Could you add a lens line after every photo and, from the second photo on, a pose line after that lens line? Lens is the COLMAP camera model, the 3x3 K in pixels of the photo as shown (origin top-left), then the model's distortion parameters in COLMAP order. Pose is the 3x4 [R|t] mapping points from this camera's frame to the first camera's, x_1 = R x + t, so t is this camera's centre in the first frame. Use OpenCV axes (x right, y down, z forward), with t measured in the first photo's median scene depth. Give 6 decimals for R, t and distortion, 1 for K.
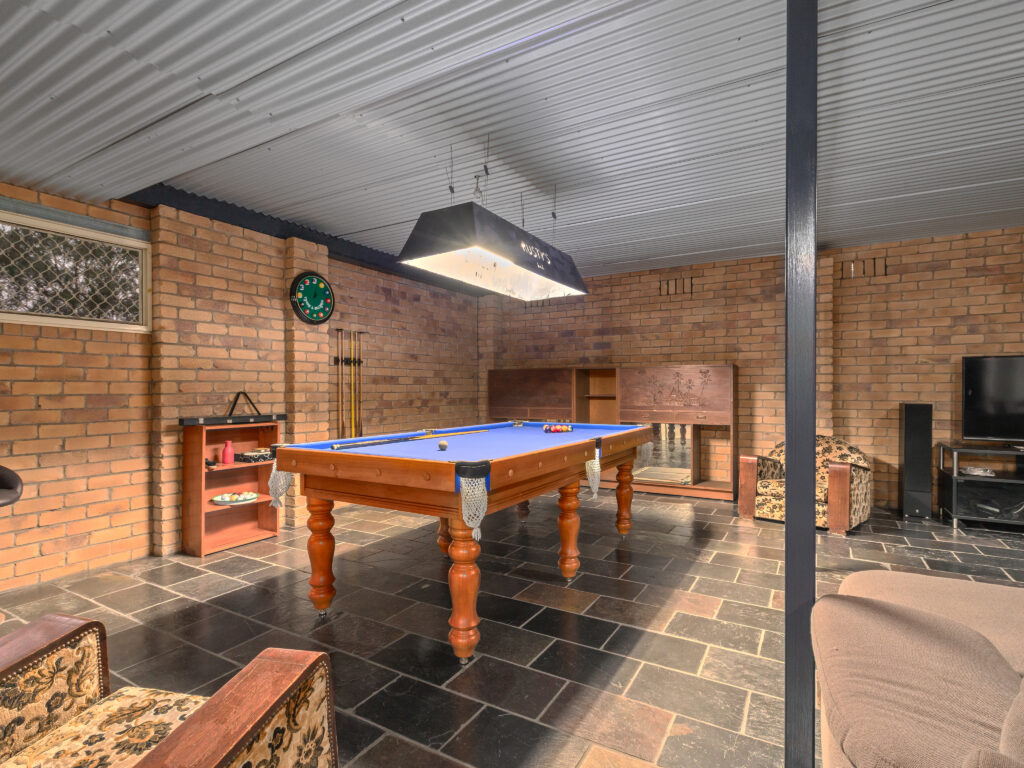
lens RADIAL K [[518.9, 0, 512.0], [0, 518.9, 384.0], [0, 0, 1]] dist [0.000699, -0.000096]
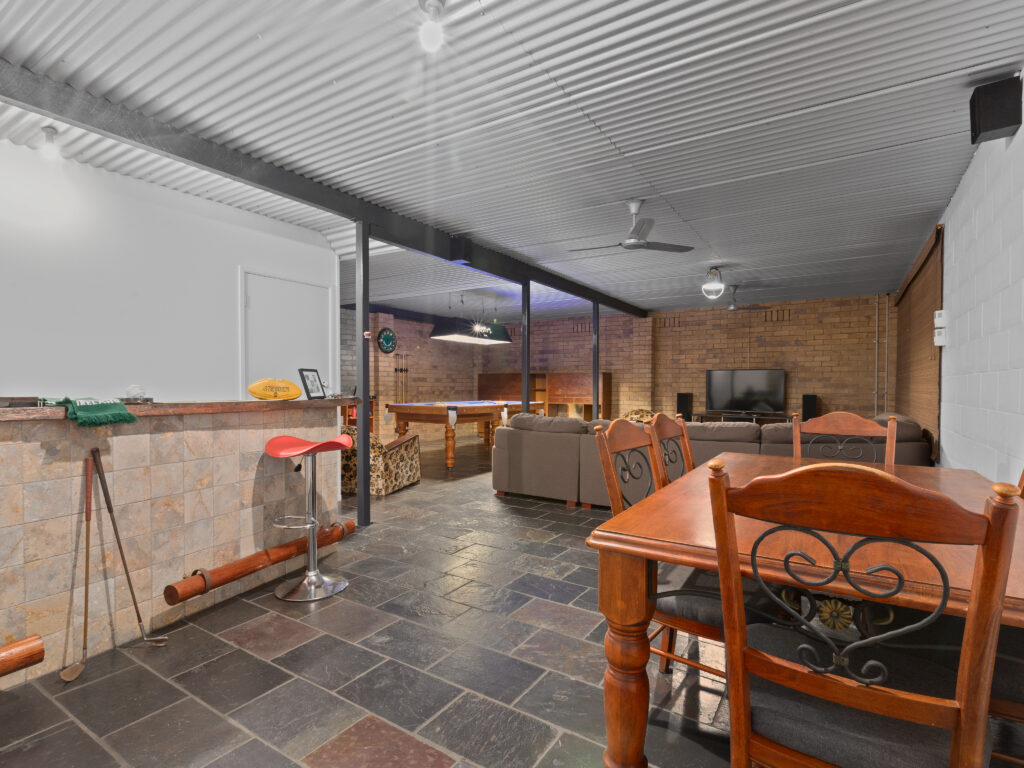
lens RADIAL K [[518.9, 0, 512.0], [0, 518.9, 384.0], [0, 0, 1]] dist [0.000699, -0.000096]
pose [[0.999217, 0.004655, -0.039295, 0.173478], [-0.004412, 0.999971, 0.006275, -0.006107], [0.039323, -0.006097, 0.999208, -0.919778]]
